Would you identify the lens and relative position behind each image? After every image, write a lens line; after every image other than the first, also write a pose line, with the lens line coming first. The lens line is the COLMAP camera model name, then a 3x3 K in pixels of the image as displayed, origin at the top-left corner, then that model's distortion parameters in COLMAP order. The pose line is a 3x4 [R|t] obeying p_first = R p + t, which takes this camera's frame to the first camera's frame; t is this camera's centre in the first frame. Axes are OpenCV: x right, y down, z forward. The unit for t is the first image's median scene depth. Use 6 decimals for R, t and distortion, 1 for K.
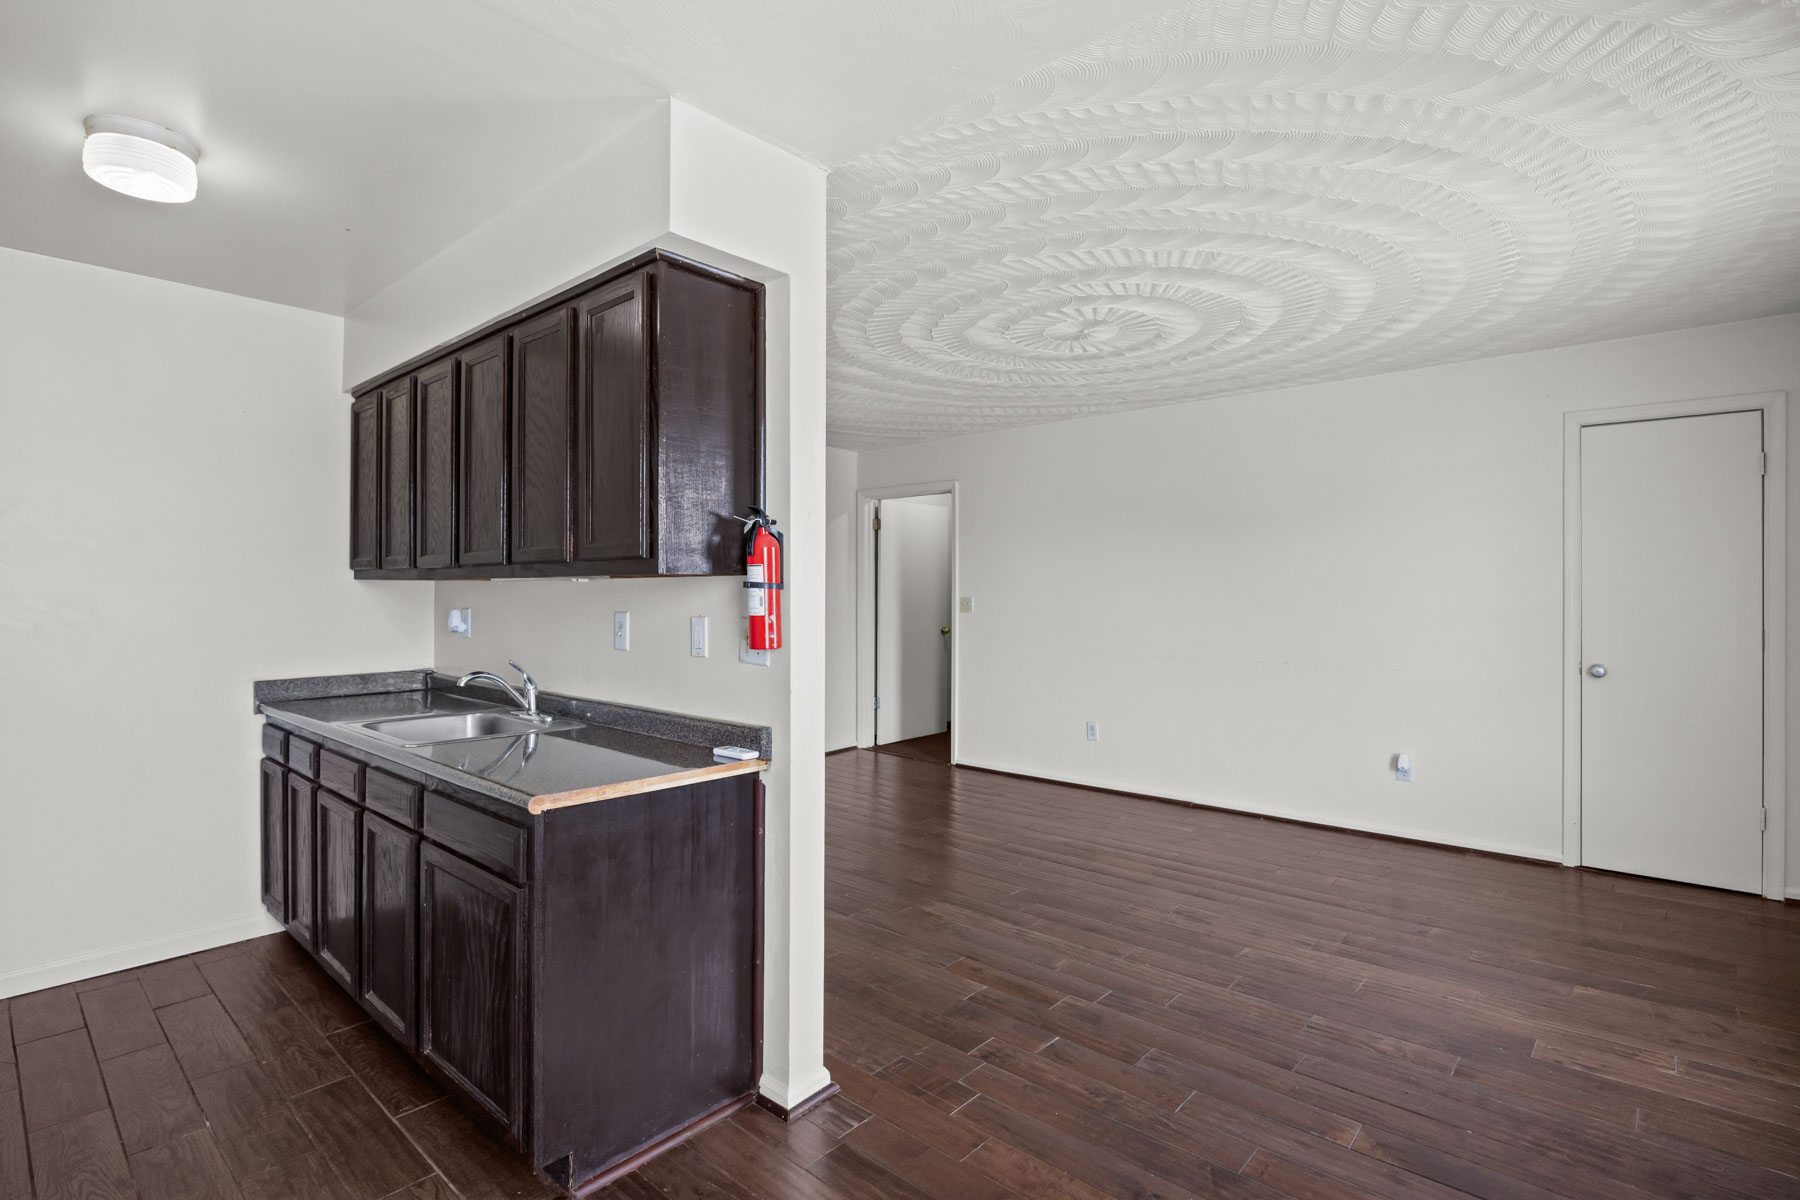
lens RADIAL K [[847.4, 0, 900.0], [0, 847.4, 600.0], [0, 0, 1]] dist [-0.018835, -0.000592]
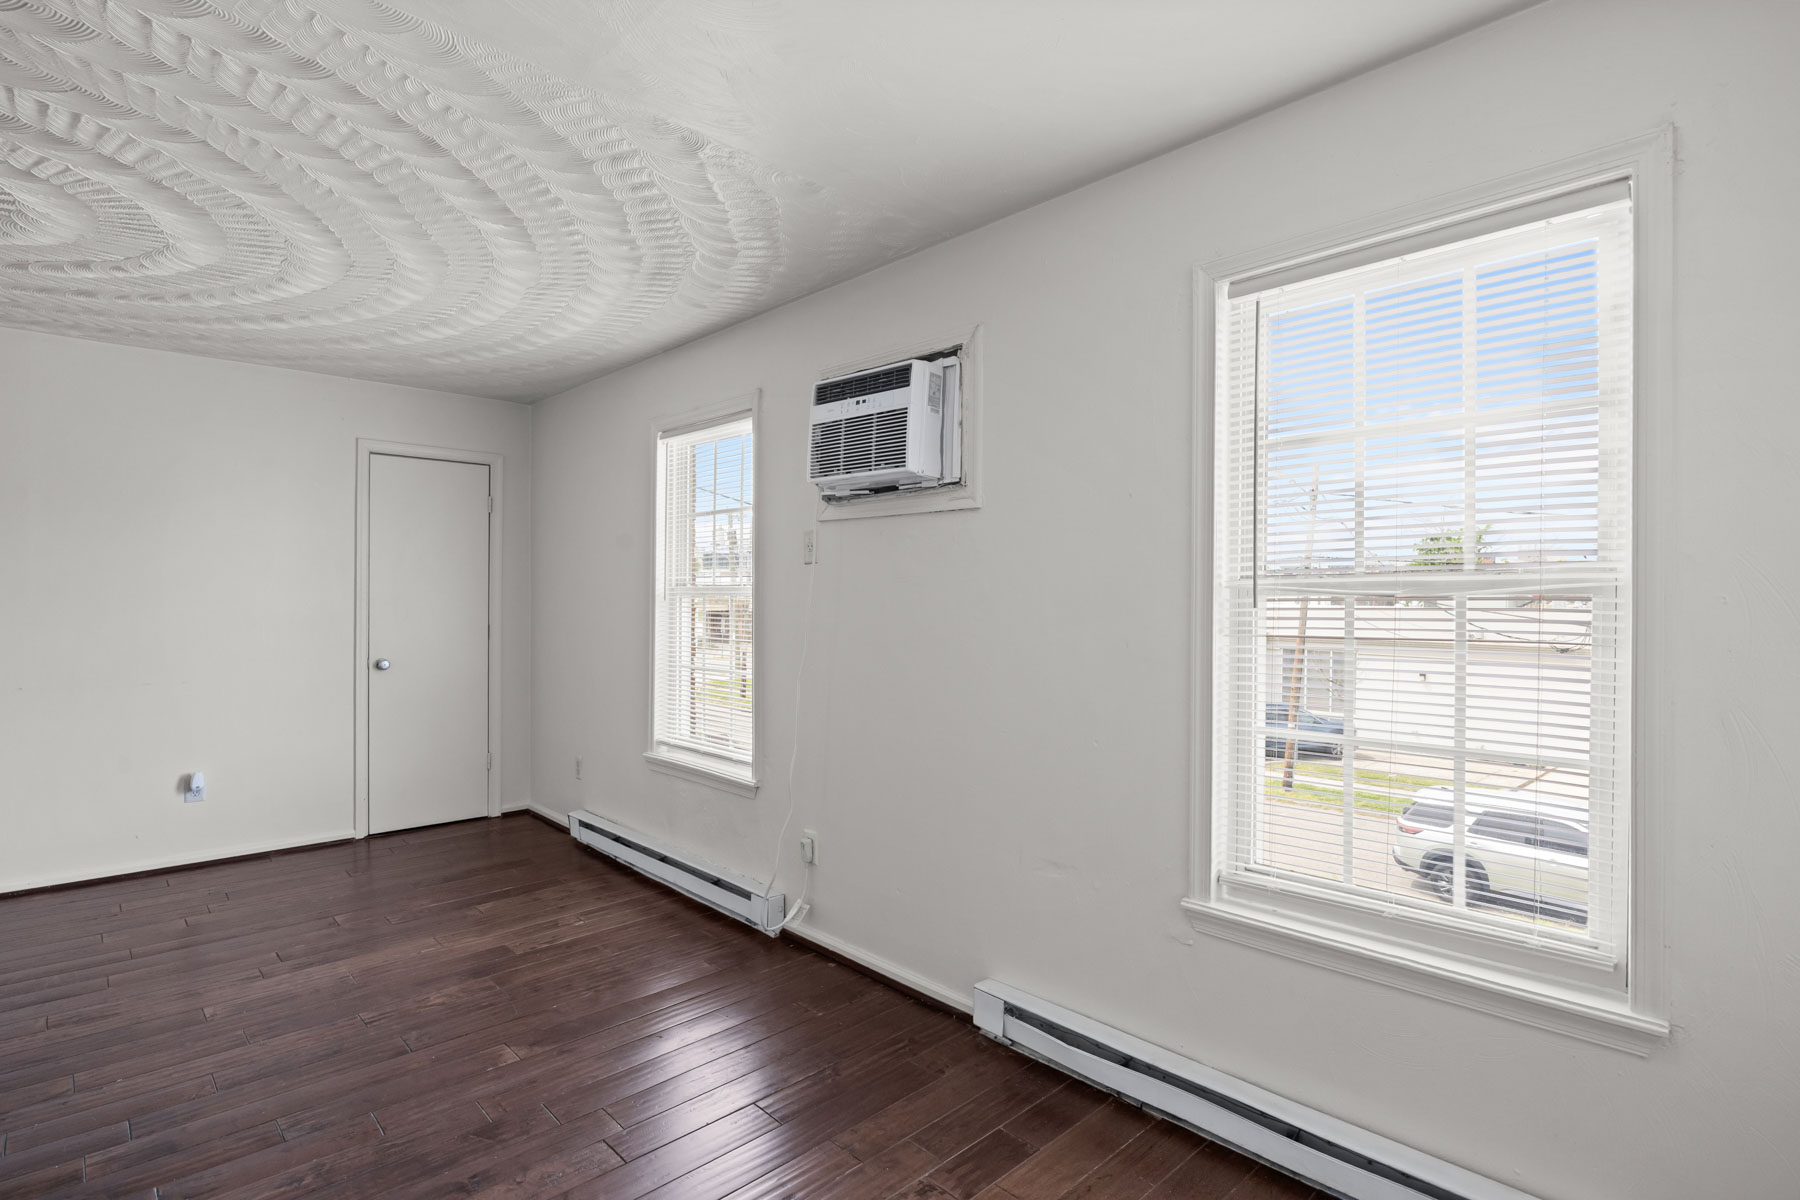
lens RADIAL K [[870.4, 0, 900.0], [0, 870.4, 600.0], [0, 0, 1]] dist [-0.019904, 0.000266]
pose [[0.086439, 0.001263, 0.996256, -0.386929], [0.011177, 0.999935, -0.002237, 0.007883], [-0.996194, 0.011329, 0.086419, 0.213542]]
